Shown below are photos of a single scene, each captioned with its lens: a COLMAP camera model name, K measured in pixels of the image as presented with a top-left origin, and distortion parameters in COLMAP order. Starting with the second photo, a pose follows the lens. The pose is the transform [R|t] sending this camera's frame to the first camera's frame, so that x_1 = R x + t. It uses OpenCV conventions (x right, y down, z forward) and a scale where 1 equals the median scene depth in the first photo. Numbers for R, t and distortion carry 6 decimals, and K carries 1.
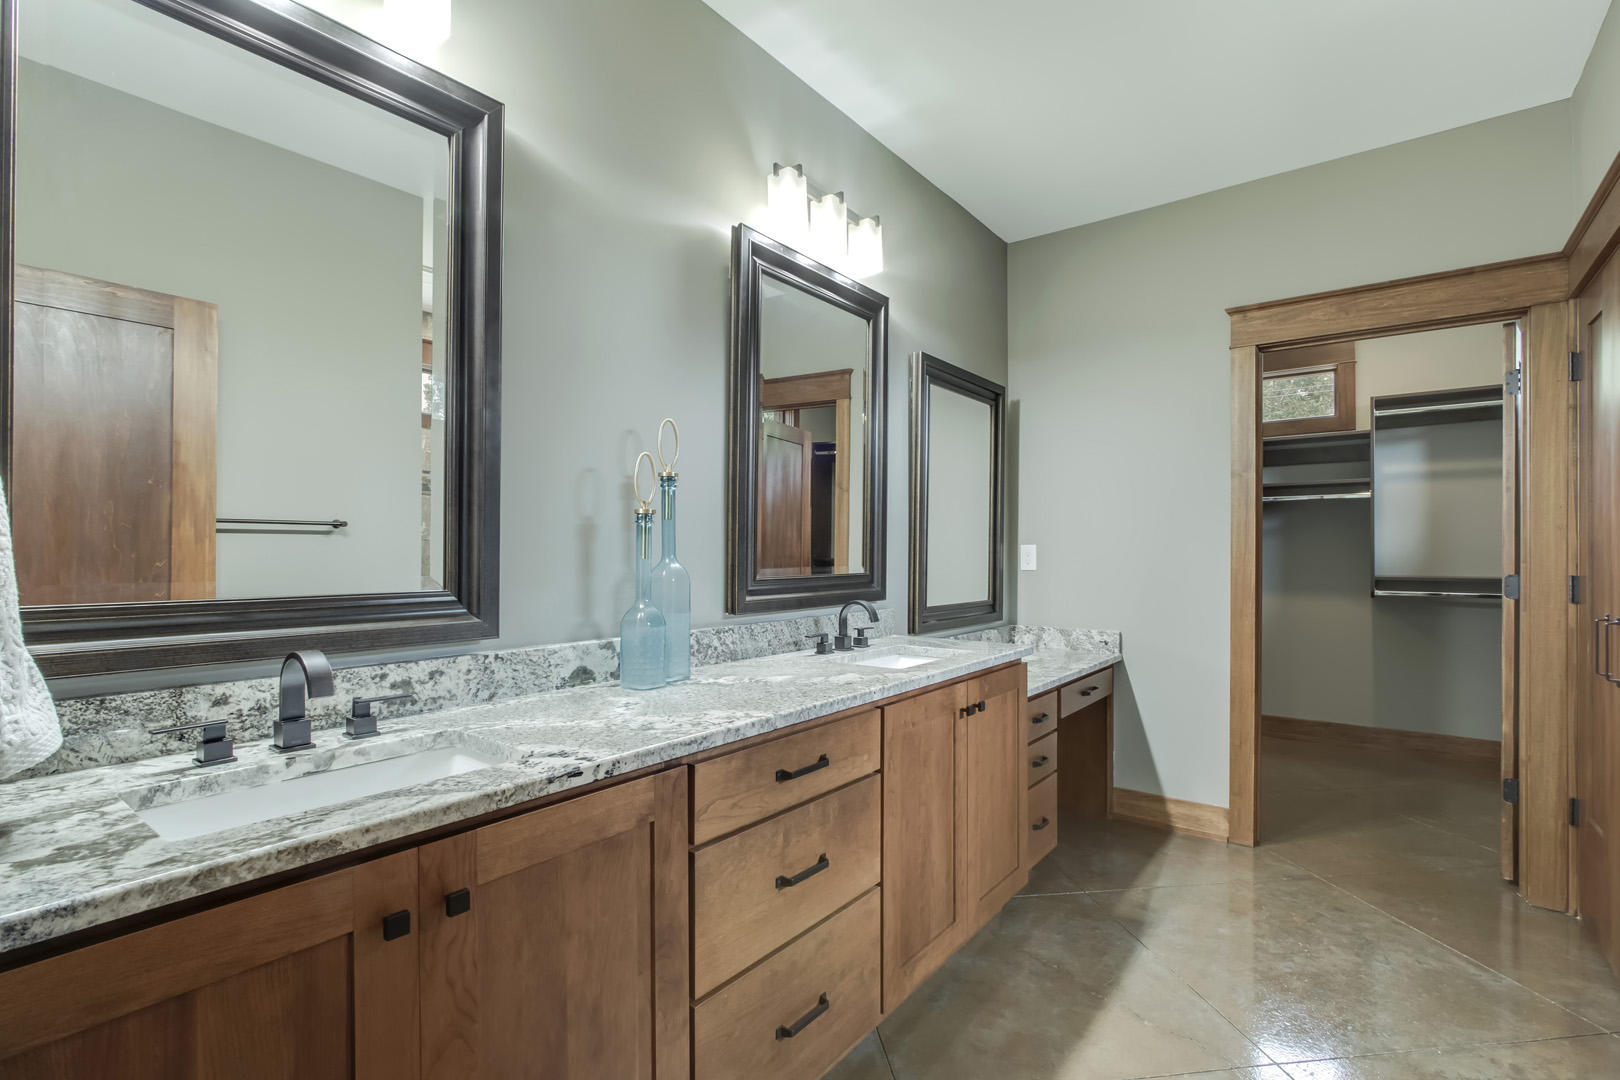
lens RADIAL K [[746.8, 0, 816.5], [0, 746.8, 542.9], [0, 0, 1]] dist [-0.015687, 0.004510]
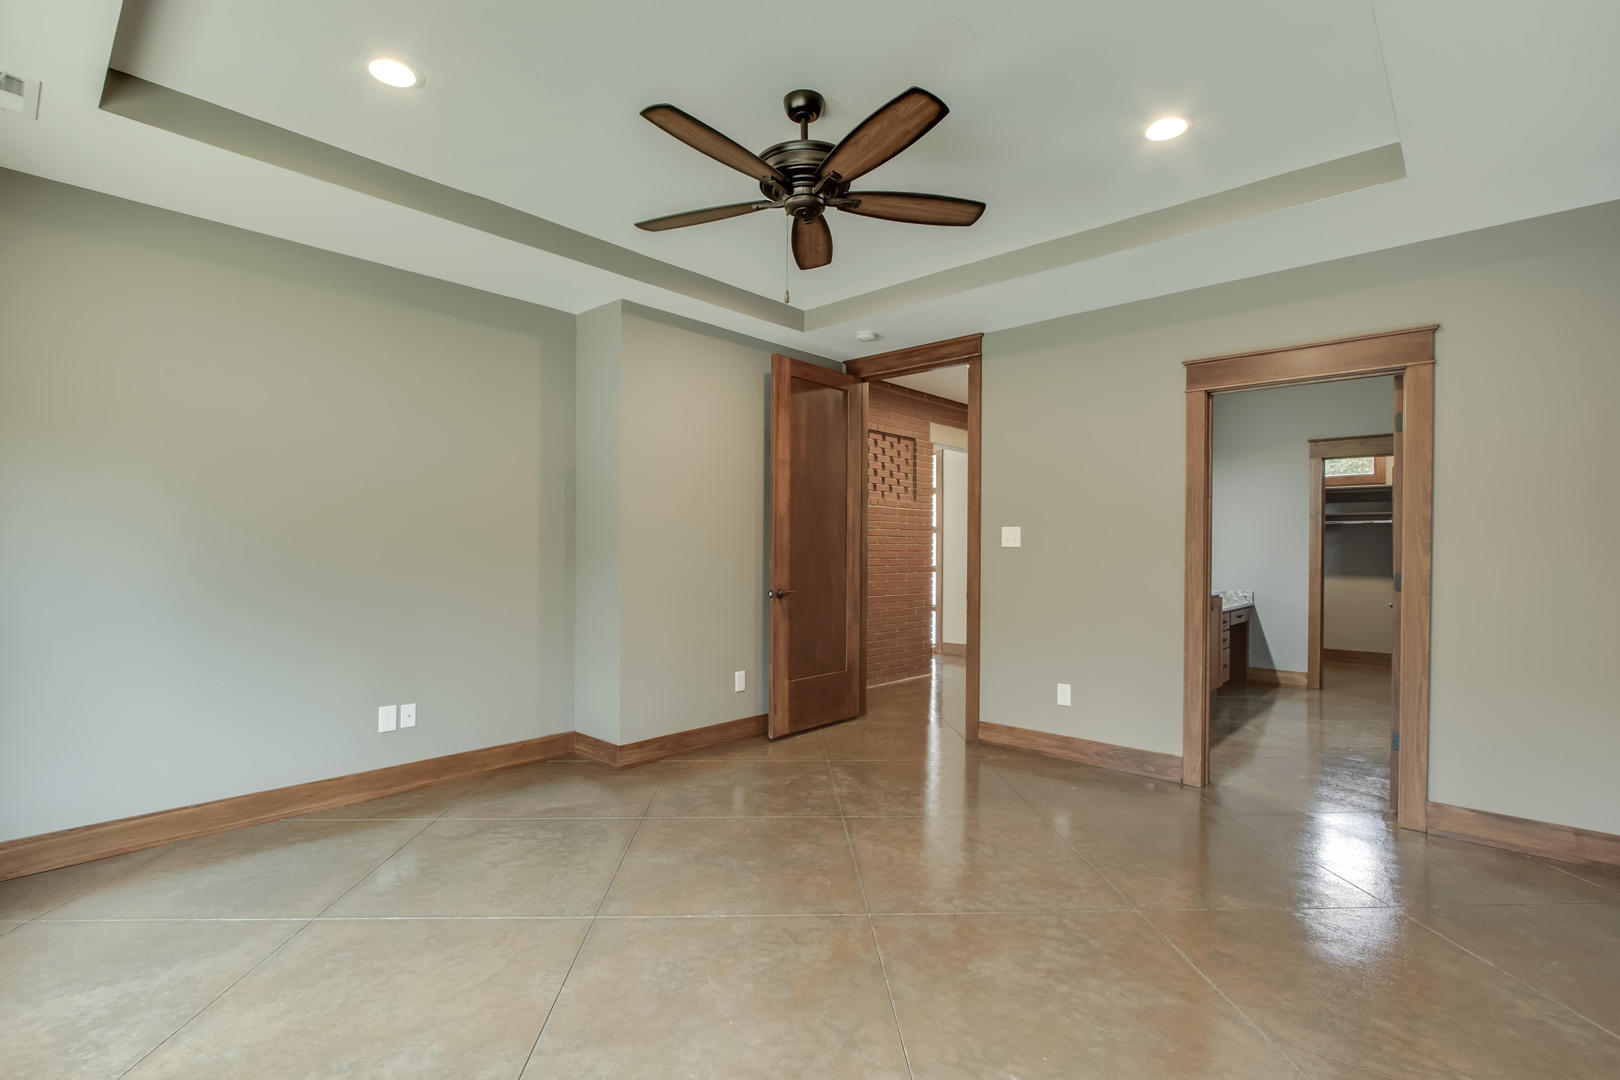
lens RADIAL K [[746.8, 0, 805.5], [0, 746.8, 546.3], [0, 0, 1]] dist [-0.015687, 0.004510]
pose [[0.997463, 0.007979, -0.070734, -0.713655], [-0.008217, 0.999962, -0.003074, 0.011781], [0.070707, 0.003647, 0.997490, -1.193284]]
